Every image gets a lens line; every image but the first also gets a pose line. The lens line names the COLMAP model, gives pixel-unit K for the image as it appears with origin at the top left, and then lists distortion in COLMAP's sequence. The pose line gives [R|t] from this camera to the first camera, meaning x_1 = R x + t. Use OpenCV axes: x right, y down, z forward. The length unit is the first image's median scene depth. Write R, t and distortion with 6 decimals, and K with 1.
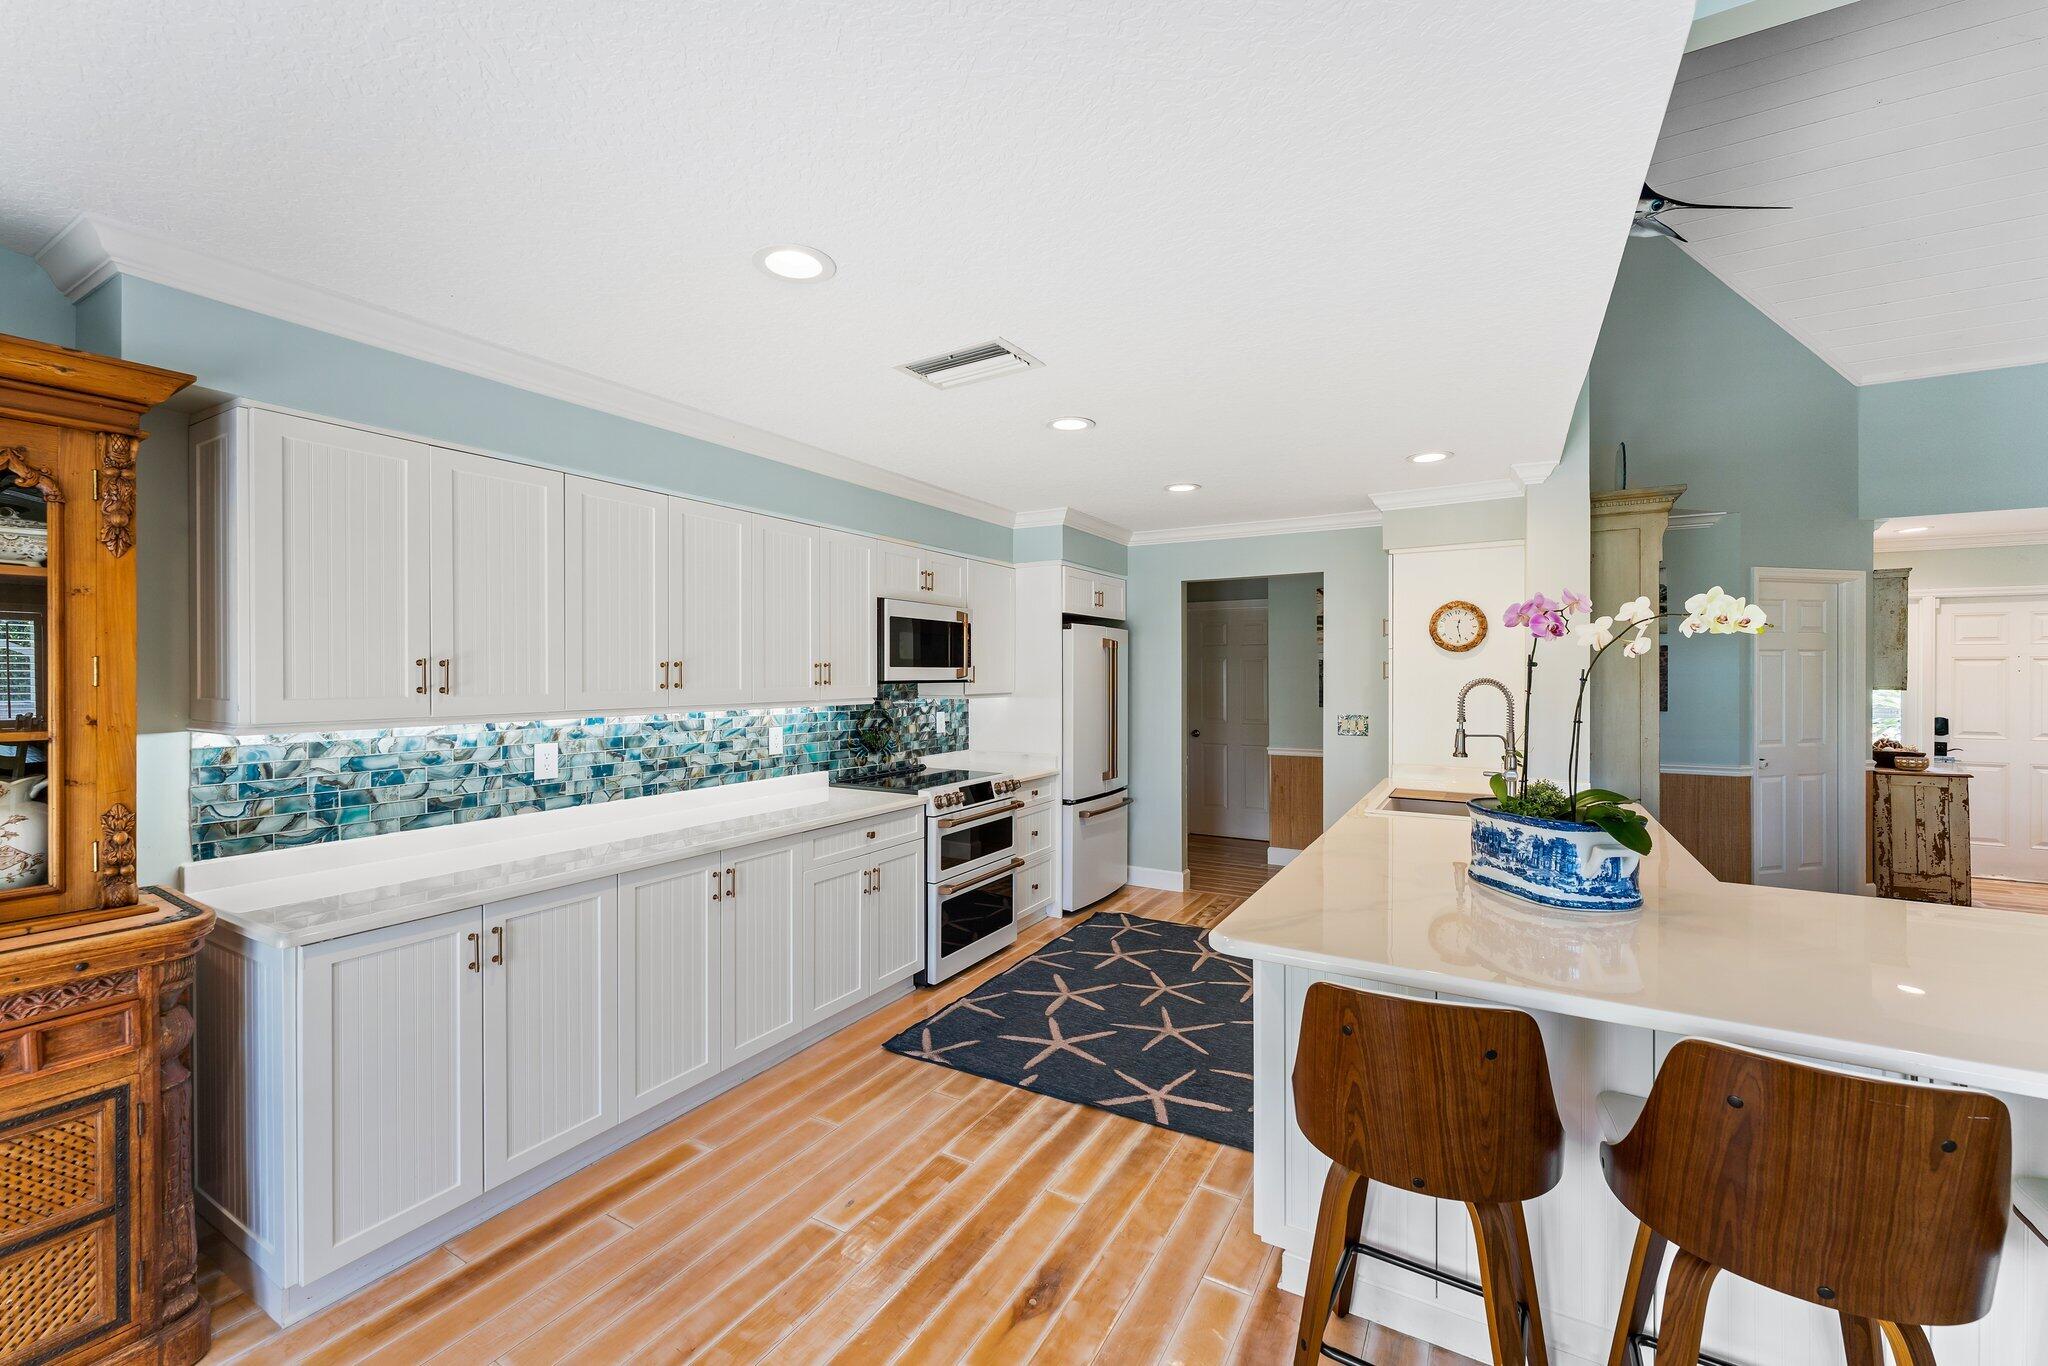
lens RADIAL K [[851.3, 0, 1024.0], [0, 851.3, 683.0], [0, 0, 1]] dist [-0.001631, 0.000863]
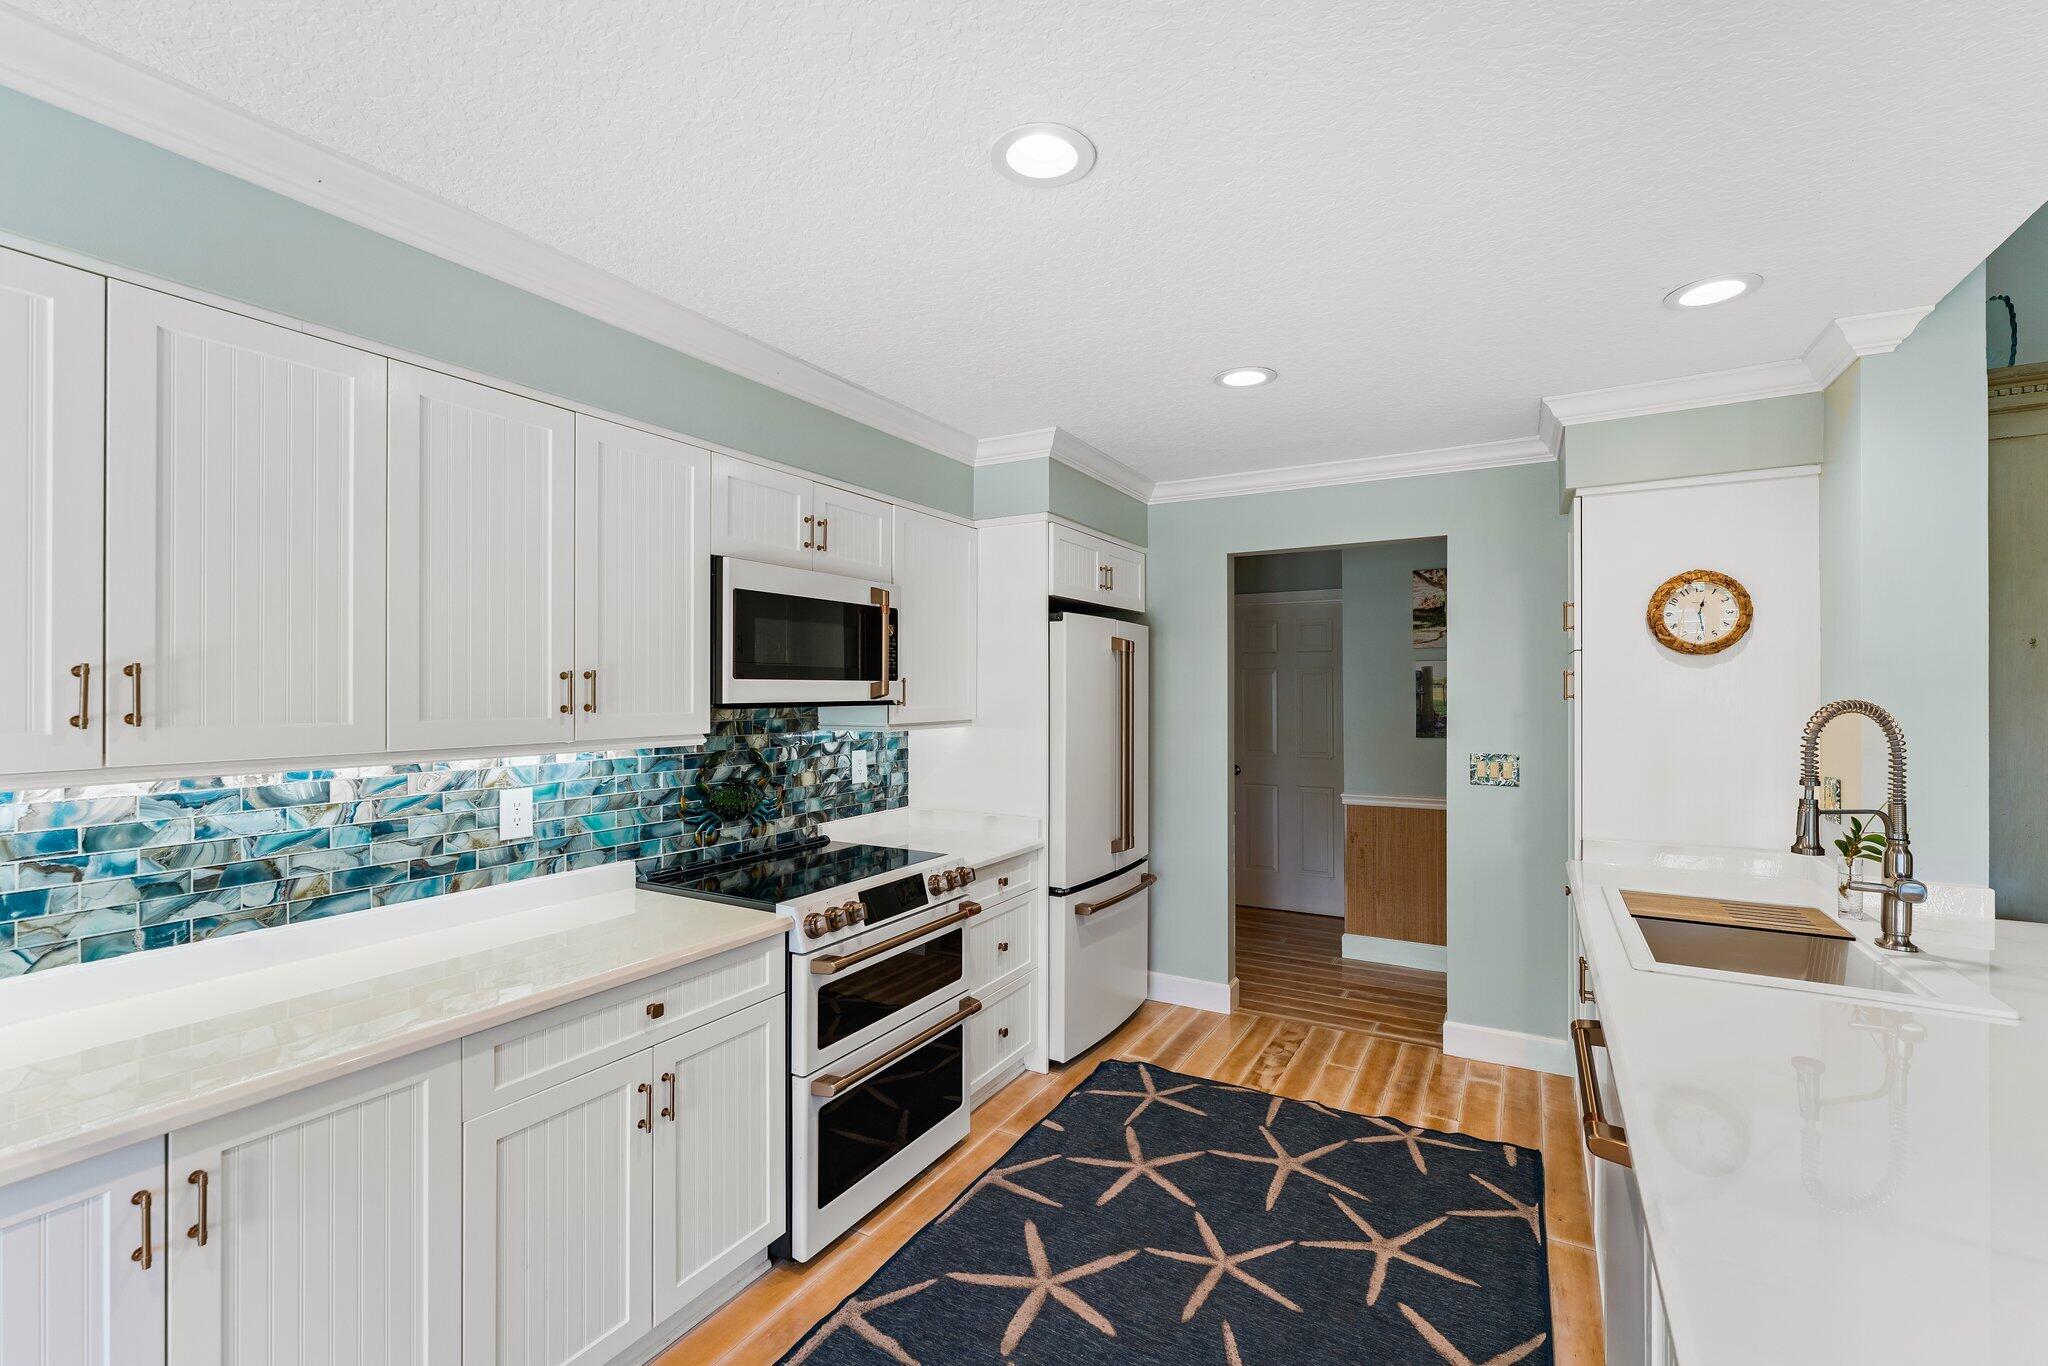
lens RADIAL K [[889.1, 0, 1046.3], [0, 889.1, 688.5], [0, 0, 1]] dist [-0.002923, -0.000107]
pose [[0.999819, 0.000118, 0.019012, 0.038970], [0.000118, 0.999923, -0.012421, -0.005619], [-0.019012, 0.012421, 0.999742, 0.419718]]
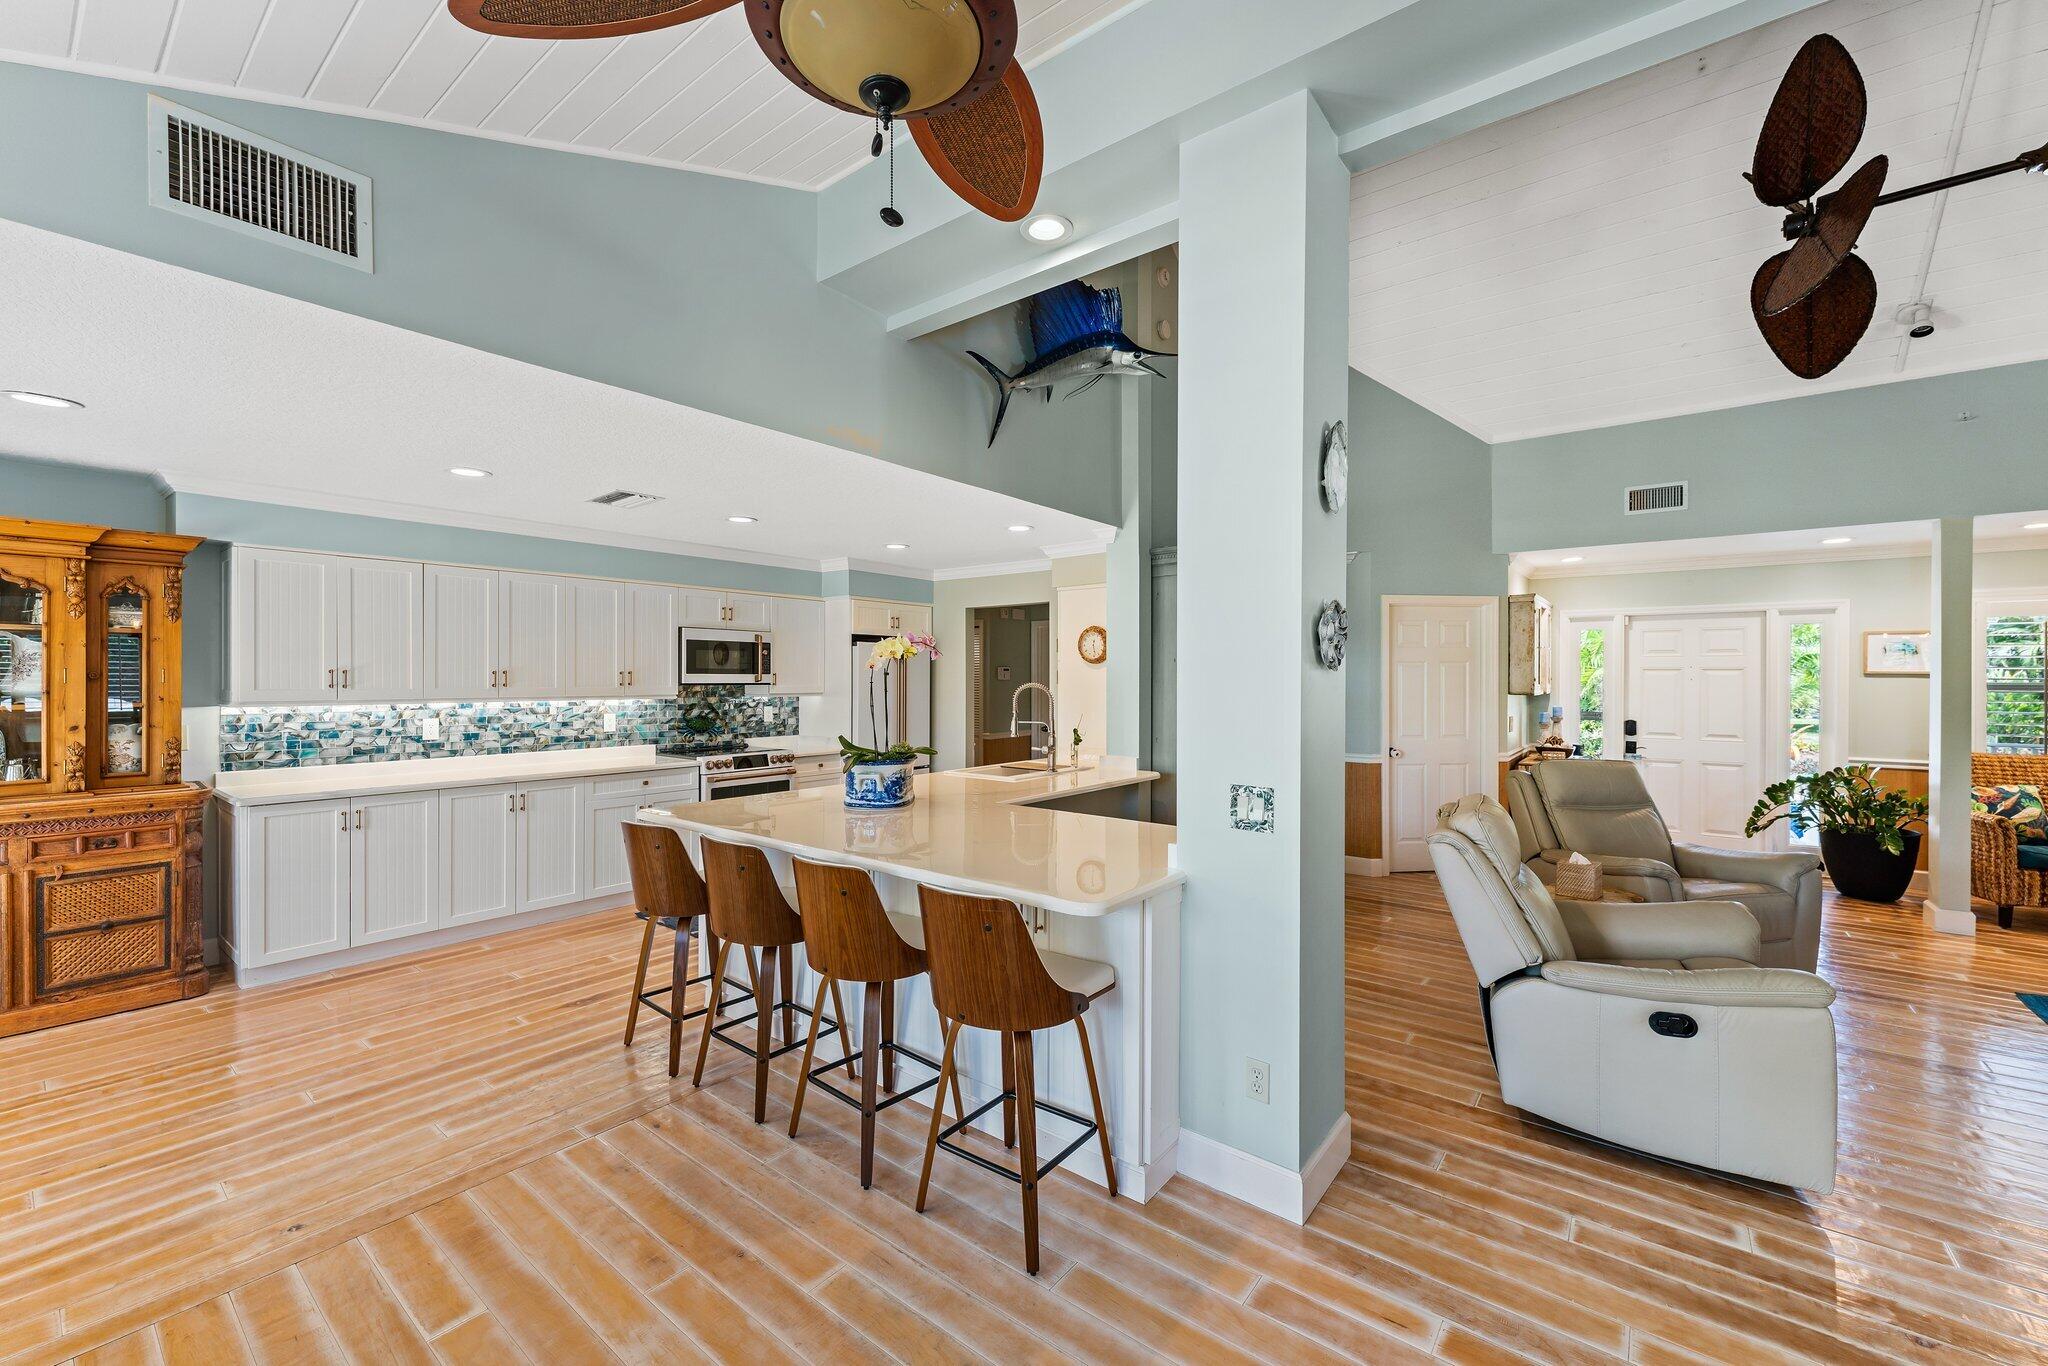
lens RADIAL K [[851.3, 0, 1024.0], [0, 851.3, 683.0], [0, 0, 1]] dist [-0.001631, 0.000863]
pose [[0.990094, 0.003875, -0.140356, 0.649642], [-0.004806, 0.999969, -0.006297, 0.003319], [0.140327, 0.006909, 0.990081, -0.395642]]
